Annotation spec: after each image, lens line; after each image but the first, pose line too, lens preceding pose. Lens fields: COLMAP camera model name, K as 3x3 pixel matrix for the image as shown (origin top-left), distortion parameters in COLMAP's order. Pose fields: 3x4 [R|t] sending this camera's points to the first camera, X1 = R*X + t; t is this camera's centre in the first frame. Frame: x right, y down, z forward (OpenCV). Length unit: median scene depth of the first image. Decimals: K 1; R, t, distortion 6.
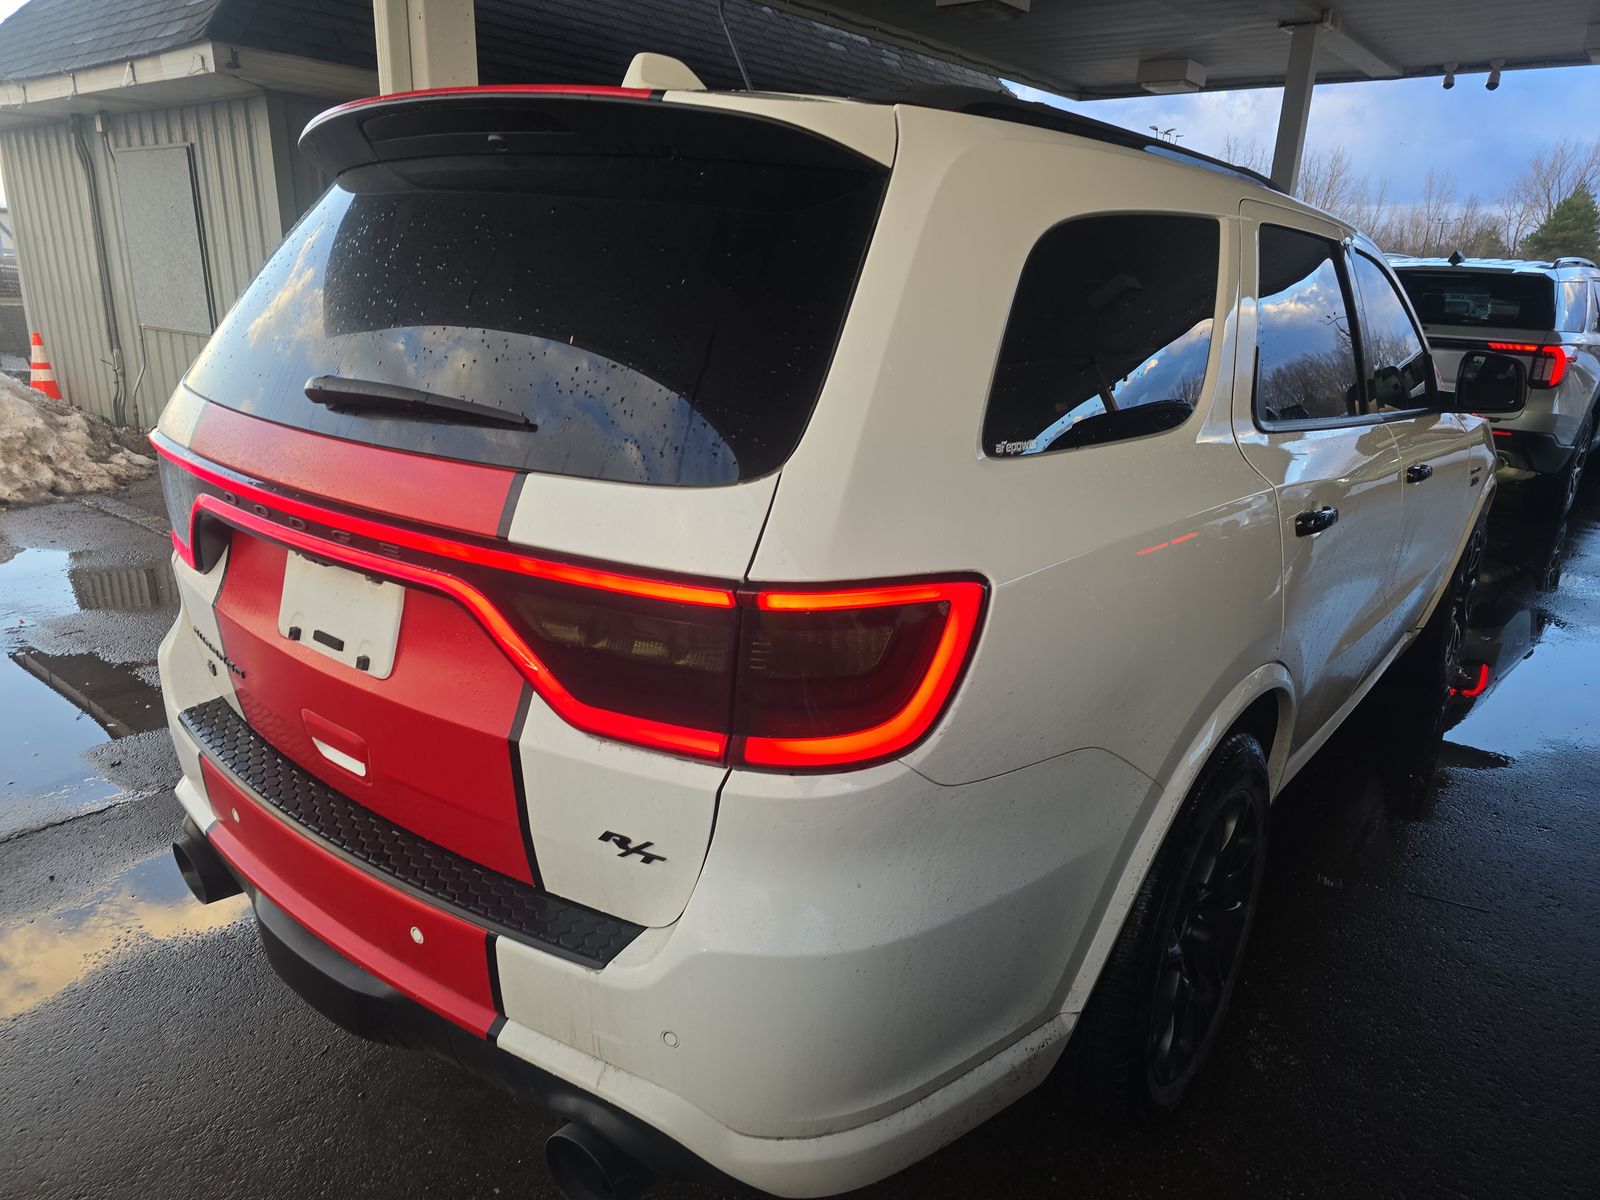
lens RADIAL K [[1096.2, 0, 800.0], [0, 1096.2, 600.0], [0, 0, 1]] dist [0.059964, -0.045726]
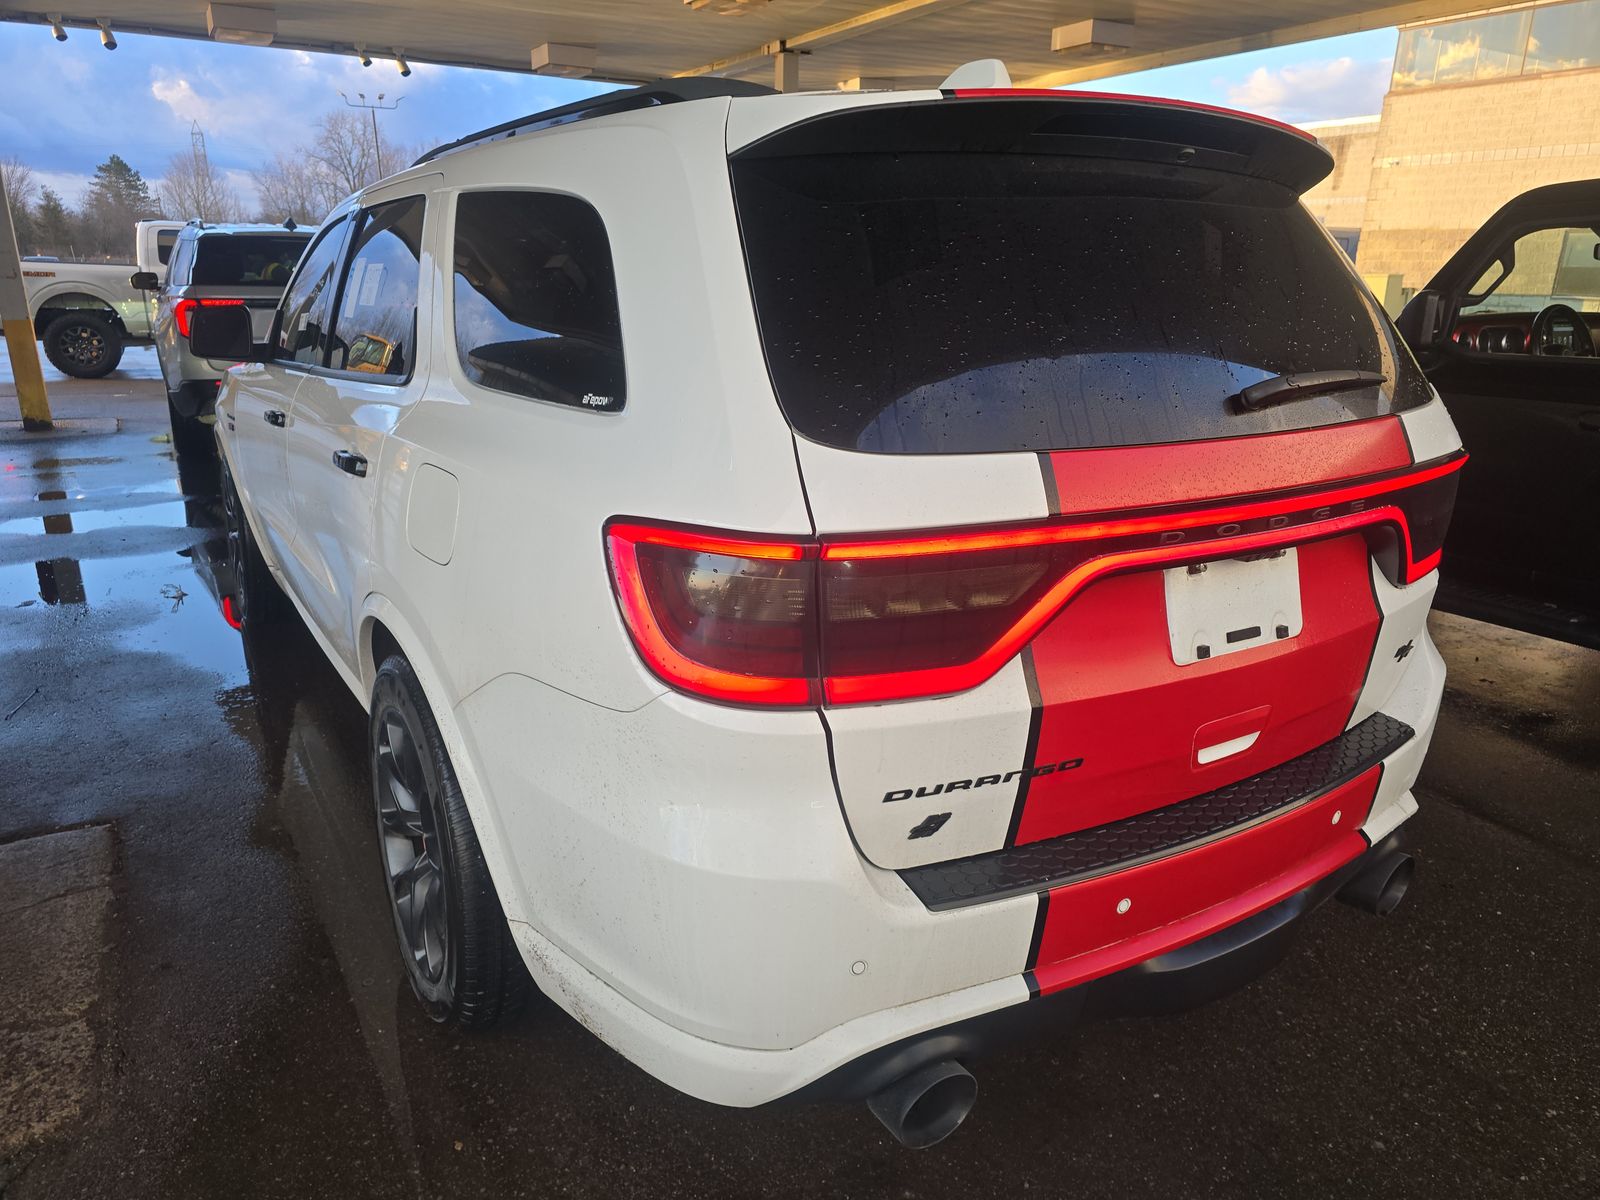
lens RADIAL K [[1107.5, 0, 785.7], [0, 1107.5, 593.4], [0, 0, 1]] dist [0.055709, -0.041042]
pose [[0.328547, -0.299012, 0.895907, -1.544965], [0.272820, 0.938174, 0.213070, -0.351101], [-0.904227, 0.174418, 0.389810, 1.007455]]
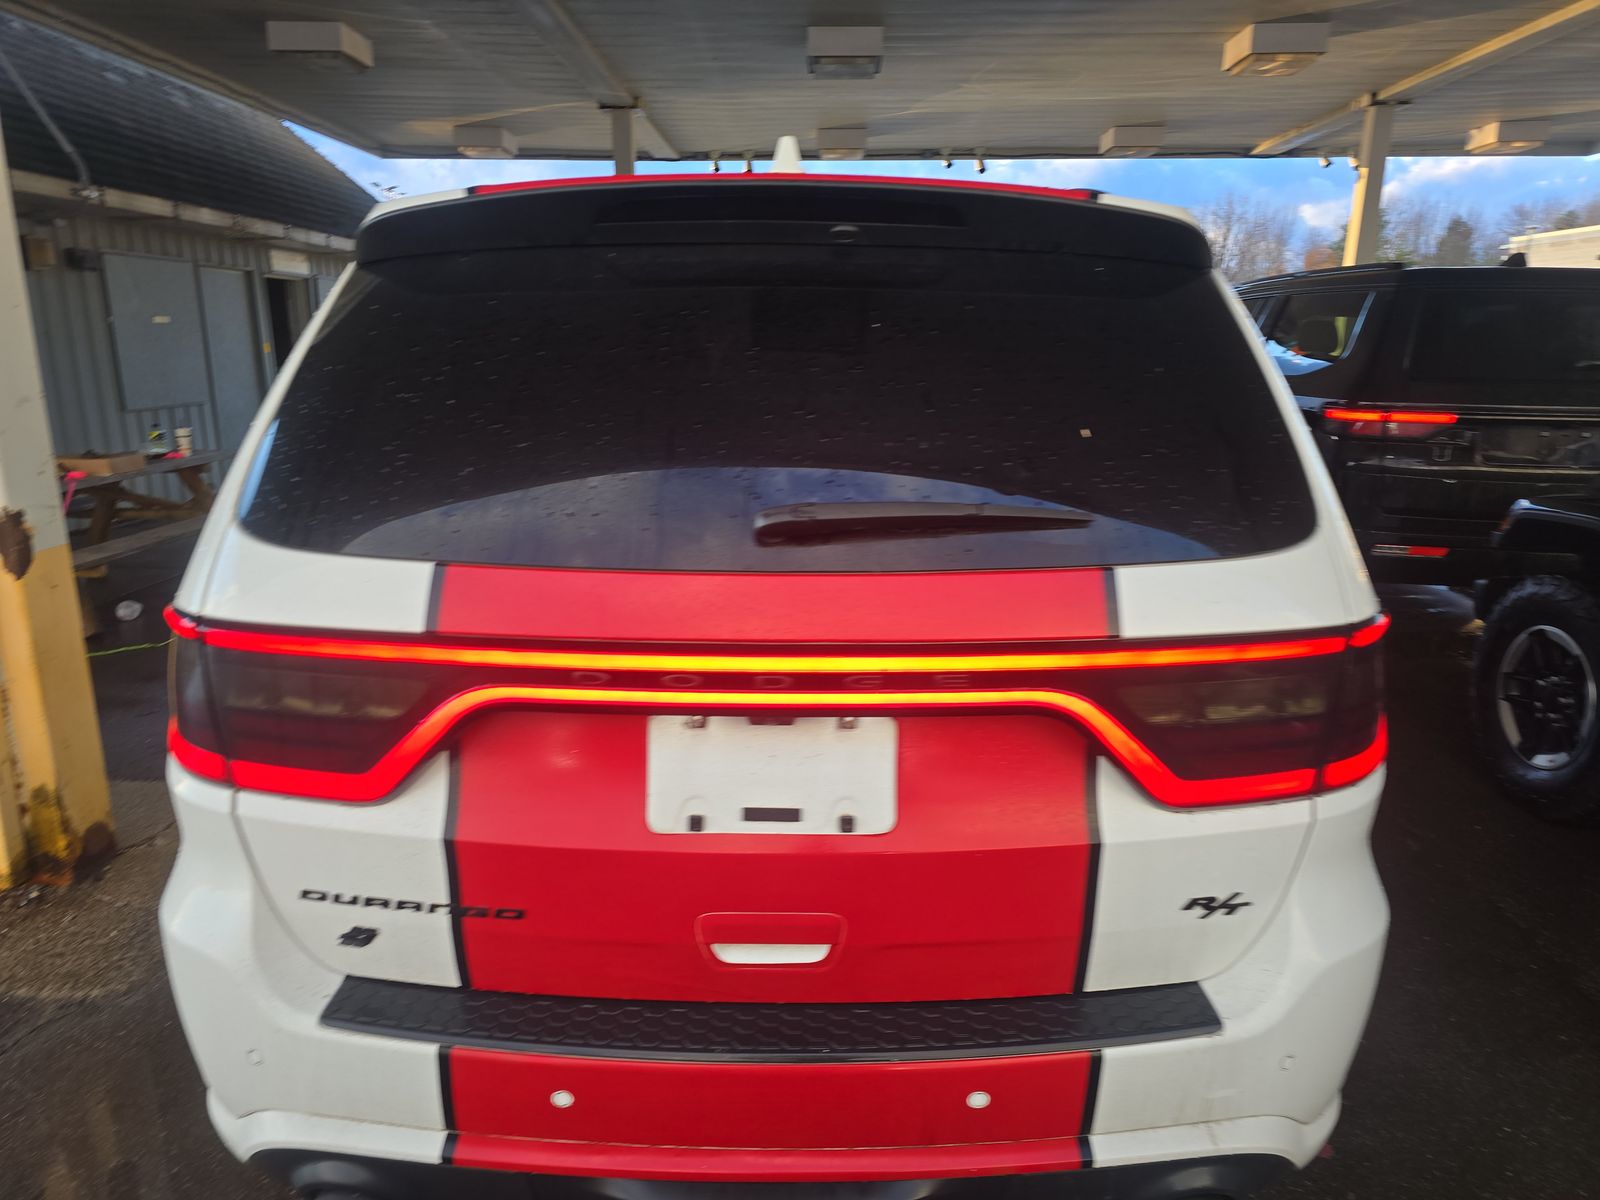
lens RADIAL K [[1096.2, 0, 800.0], [0, 1096.2, 600.0], [0, 0, 1]] dist [0.059964, -0.045726]
pose [[0.785096, -0.177218, 0.593479, -0.904841], [0.203137, 0.978867, 0.023575, -0.142431], [-0.585115, 0.102049, 0.804504, 0.312214]]
